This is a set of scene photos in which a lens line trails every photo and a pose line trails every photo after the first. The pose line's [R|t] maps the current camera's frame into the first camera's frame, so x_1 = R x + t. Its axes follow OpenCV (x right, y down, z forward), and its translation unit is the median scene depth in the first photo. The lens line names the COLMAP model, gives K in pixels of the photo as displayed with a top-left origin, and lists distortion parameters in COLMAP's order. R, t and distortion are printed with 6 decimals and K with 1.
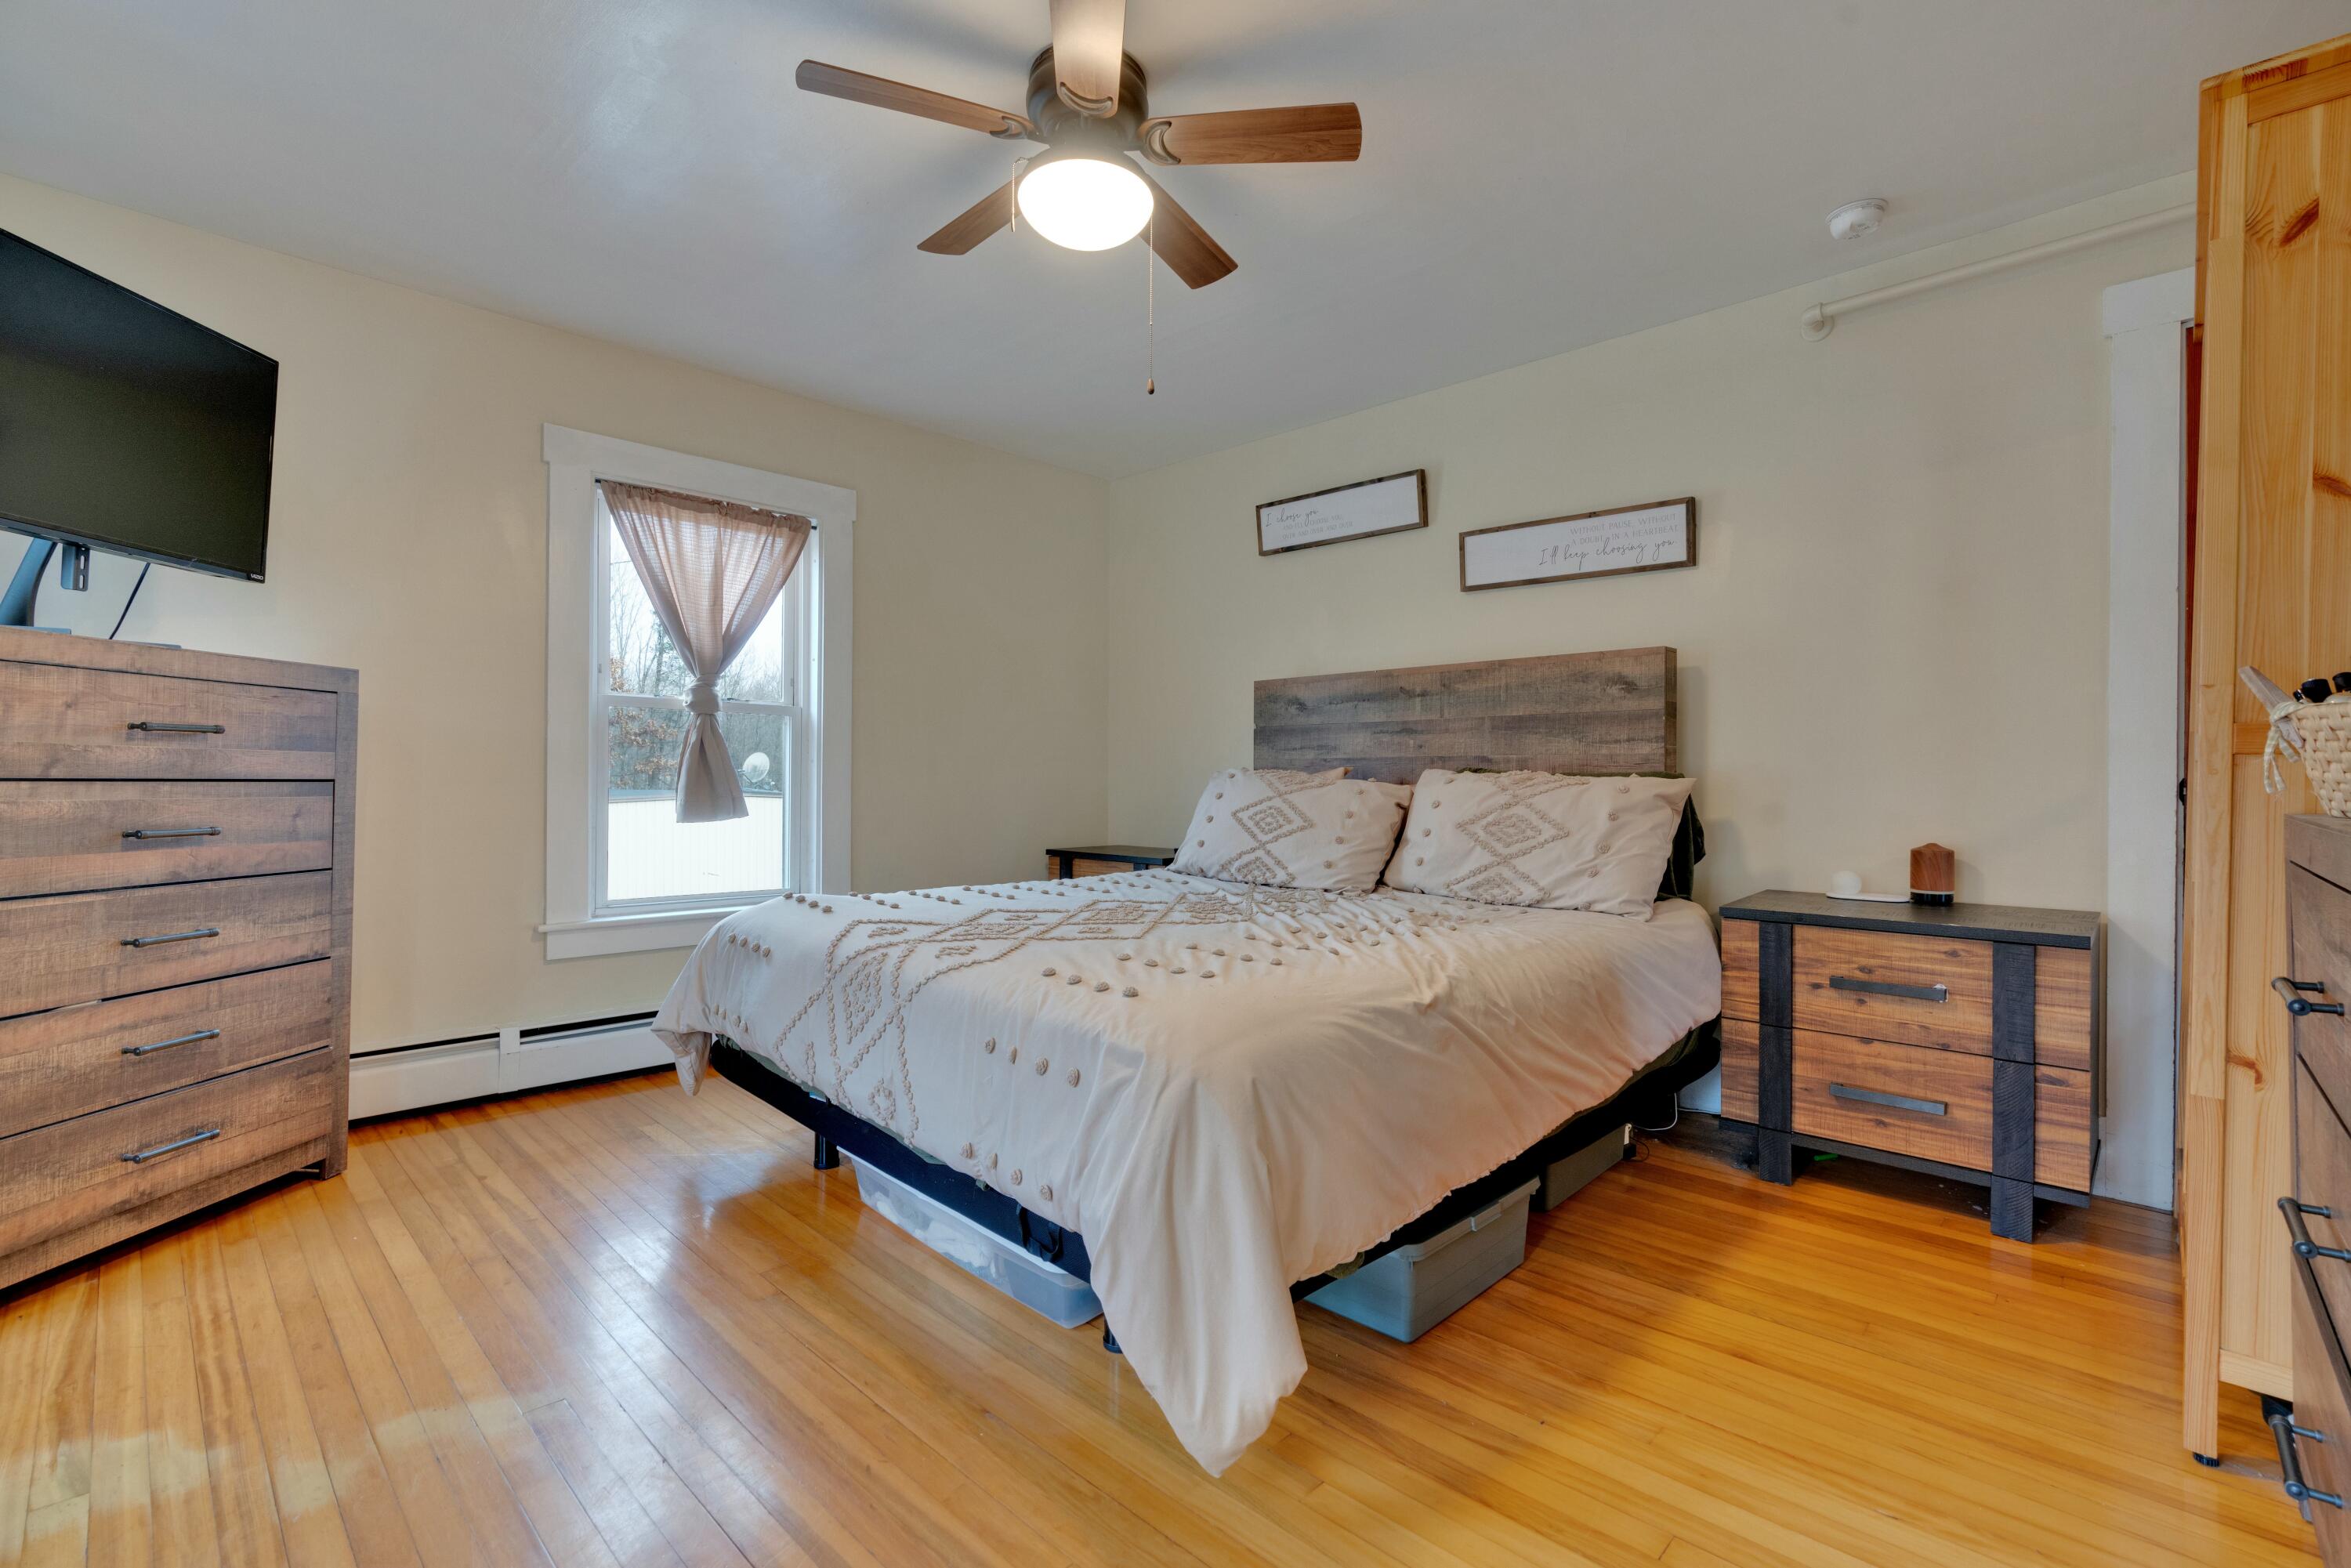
lens RADIAL K [[1034.4, 0, 1168.0], [0, 1034.4, 769.0], [0, 0, 1]] dist [0.000598, -0.000066]
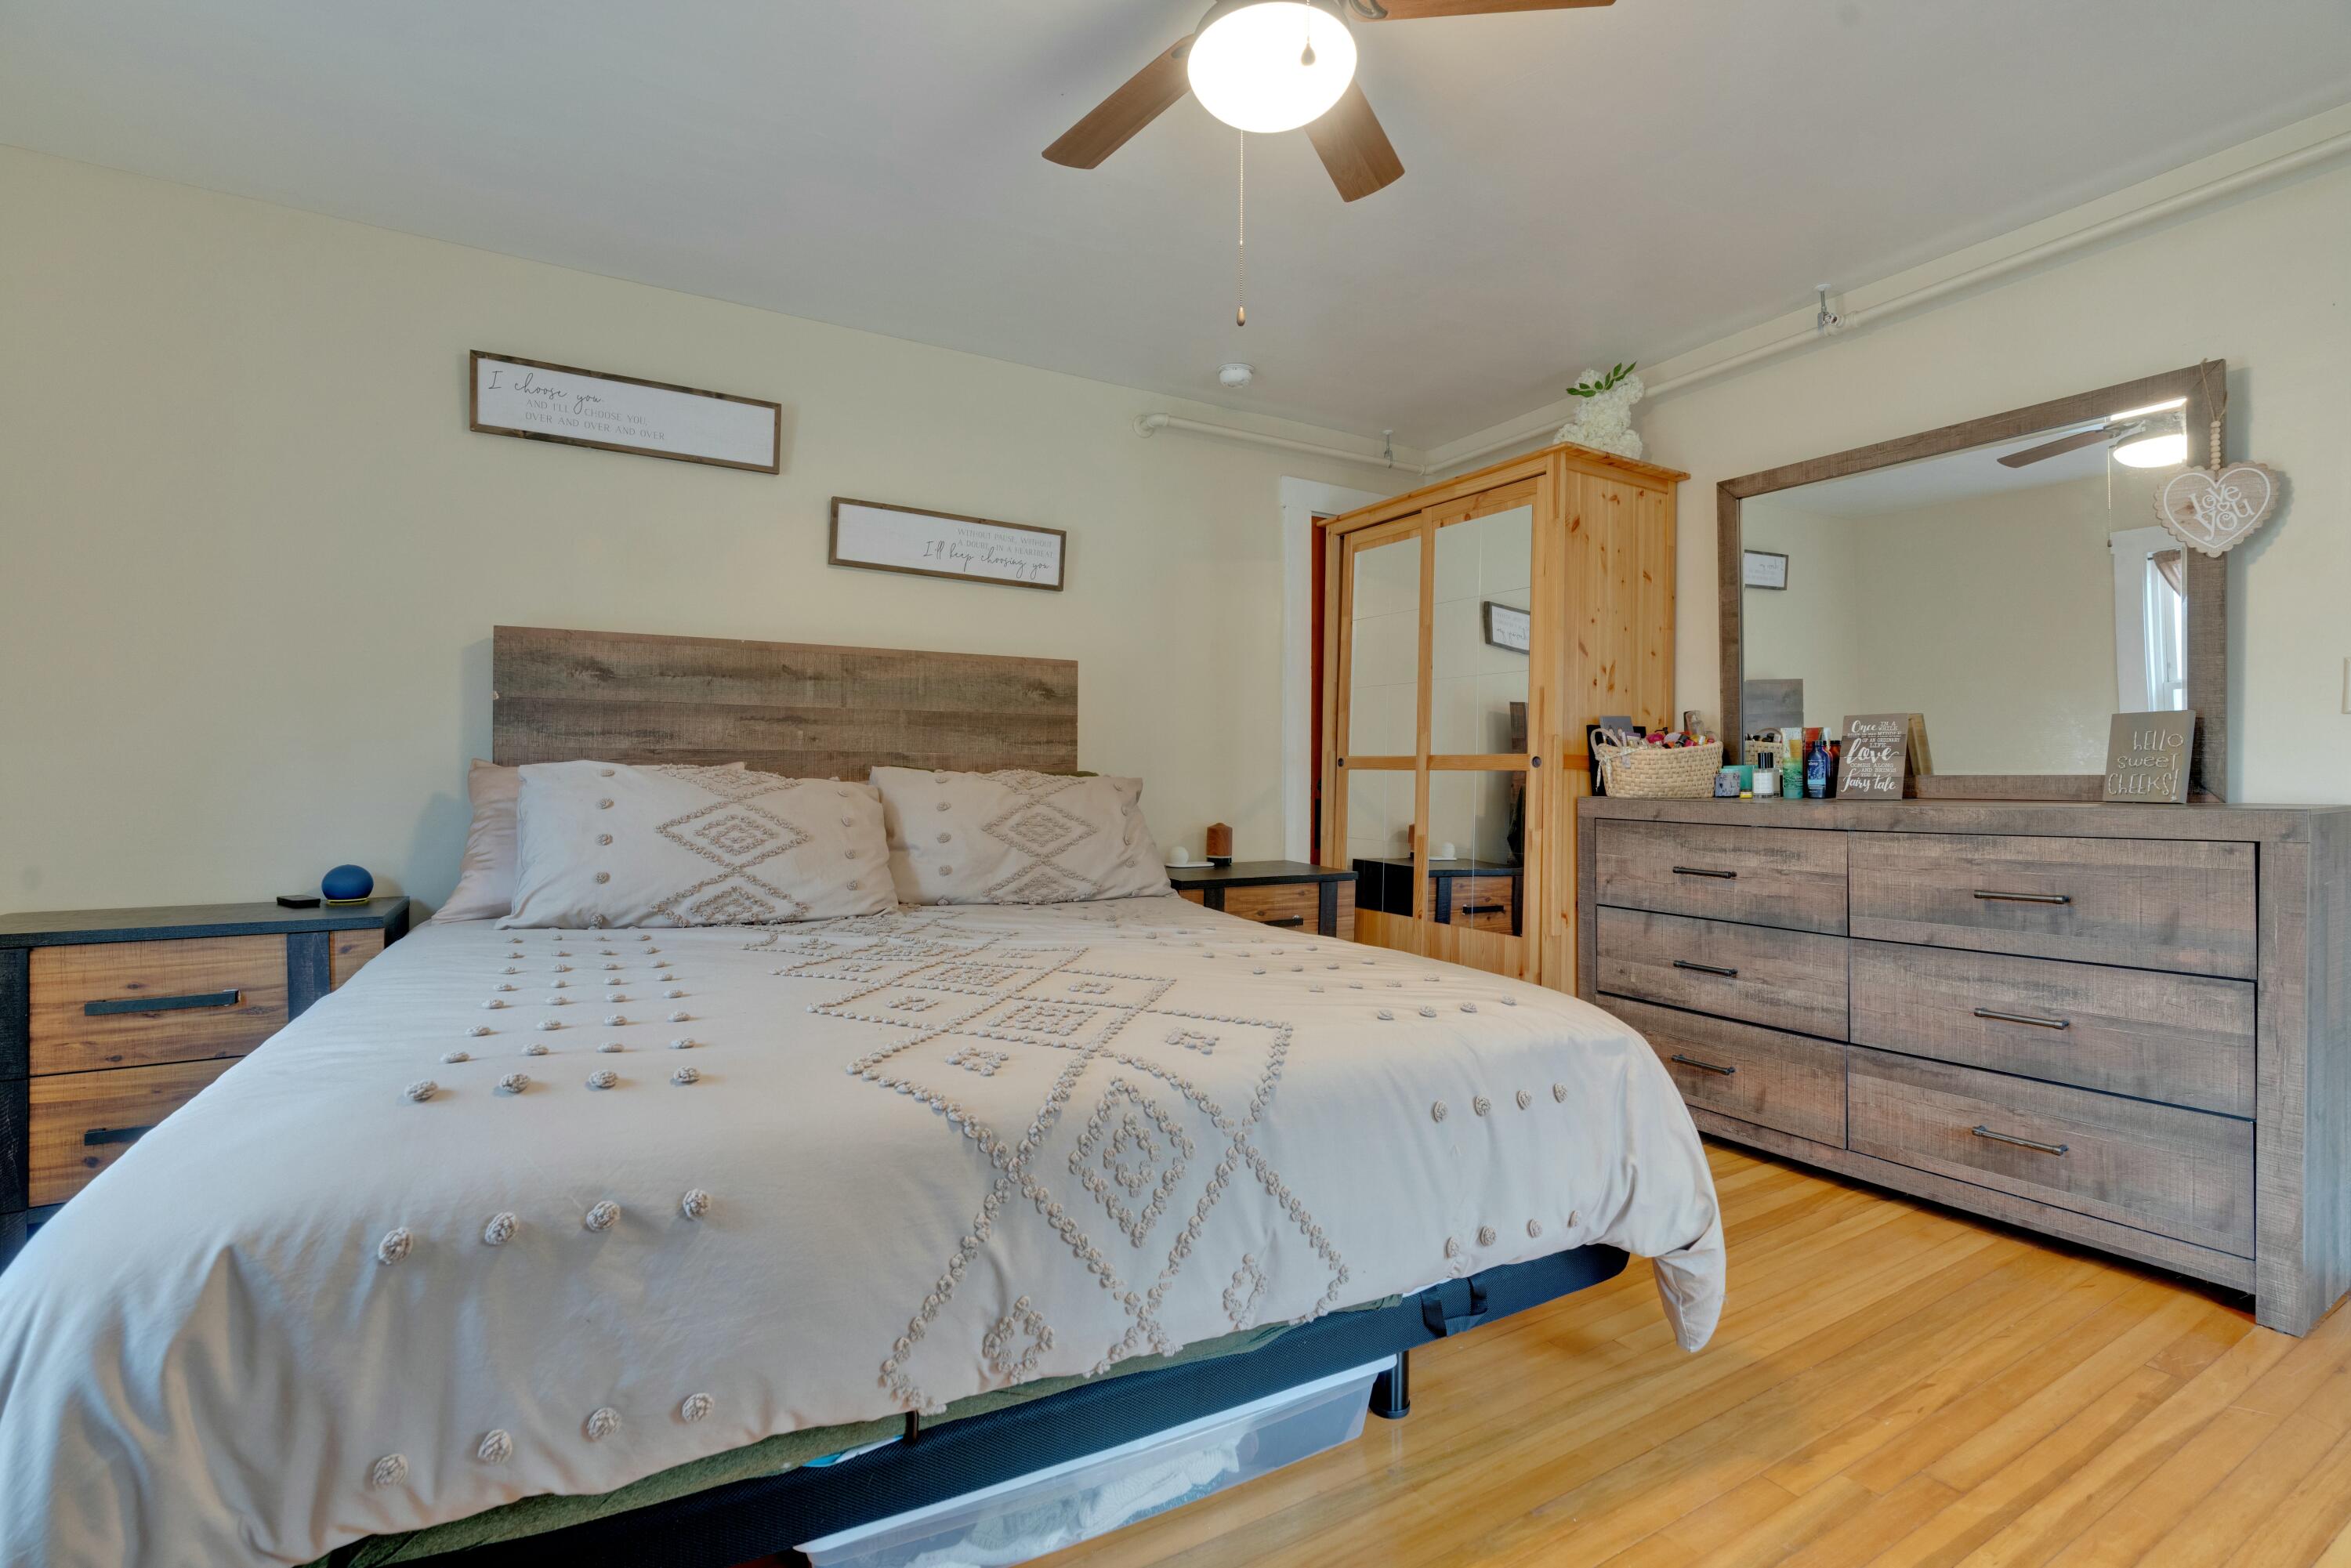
lens RADIAL K [[1047.7, 0, 1189.1], [0, 1047.7, 780.0], [0, 0, 1]] dist [-0.015743, 0.005347]
pose [[0.276123, -0.000916, 0.961122, -0.517510], [-0.010548, 0.999936, 0.003983, 0.005036], [-0.961064, -0.011238, 0.276096, 0.498051]]
